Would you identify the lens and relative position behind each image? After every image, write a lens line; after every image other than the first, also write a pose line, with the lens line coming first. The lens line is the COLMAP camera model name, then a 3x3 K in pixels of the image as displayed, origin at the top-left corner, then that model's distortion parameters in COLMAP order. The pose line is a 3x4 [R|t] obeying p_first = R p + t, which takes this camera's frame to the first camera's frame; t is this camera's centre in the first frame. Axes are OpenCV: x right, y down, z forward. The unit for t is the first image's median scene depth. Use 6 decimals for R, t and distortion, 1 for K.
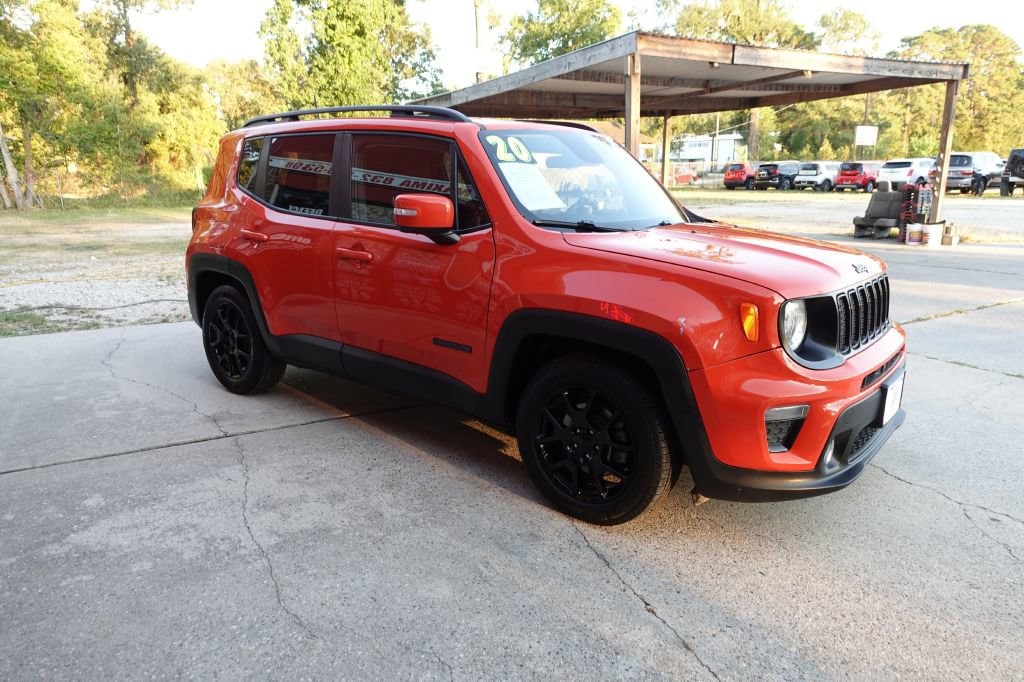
lens RADIAL K [[707.3, 0, 512.0], [0, 707.3, 341.0], [0, 0, 1]] dist [0.000420, 0.002295]
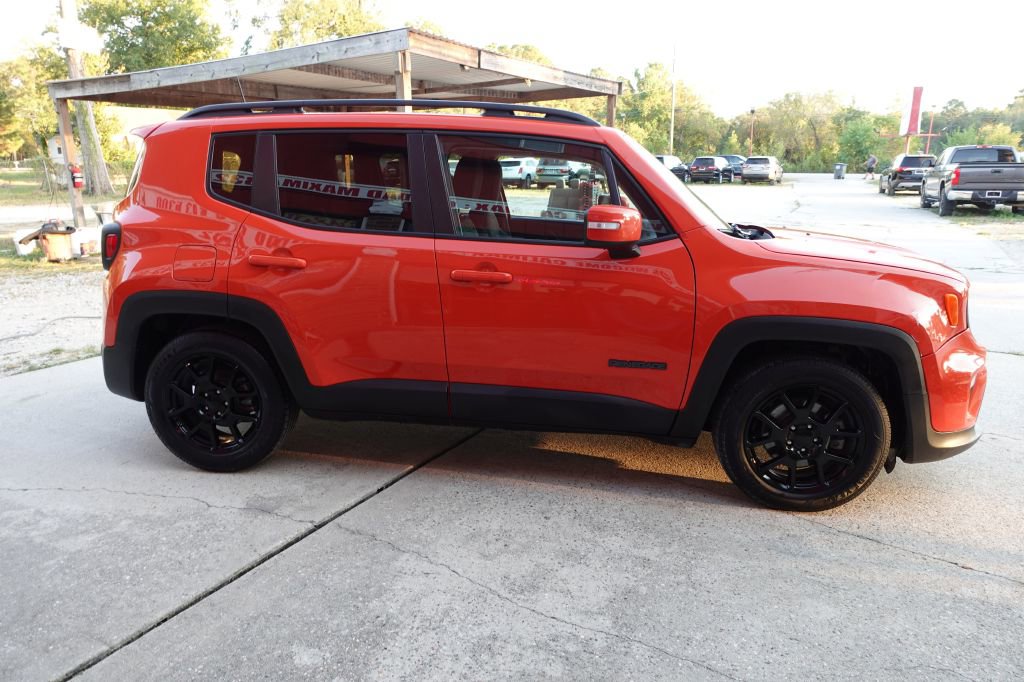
lens RADIAL K [[706.0, 0, 515.5], [0, 706.0, 342.5], [0, 0, 1]] dist [0.002270, -0.002665]
pose [[0.851971, -0.120716, 0.509483, -0.183345], [0.116774, 0.992359, 0.039857, -0.021013], [-0.510401, 0.025538, 0.859557, 0.072152]]
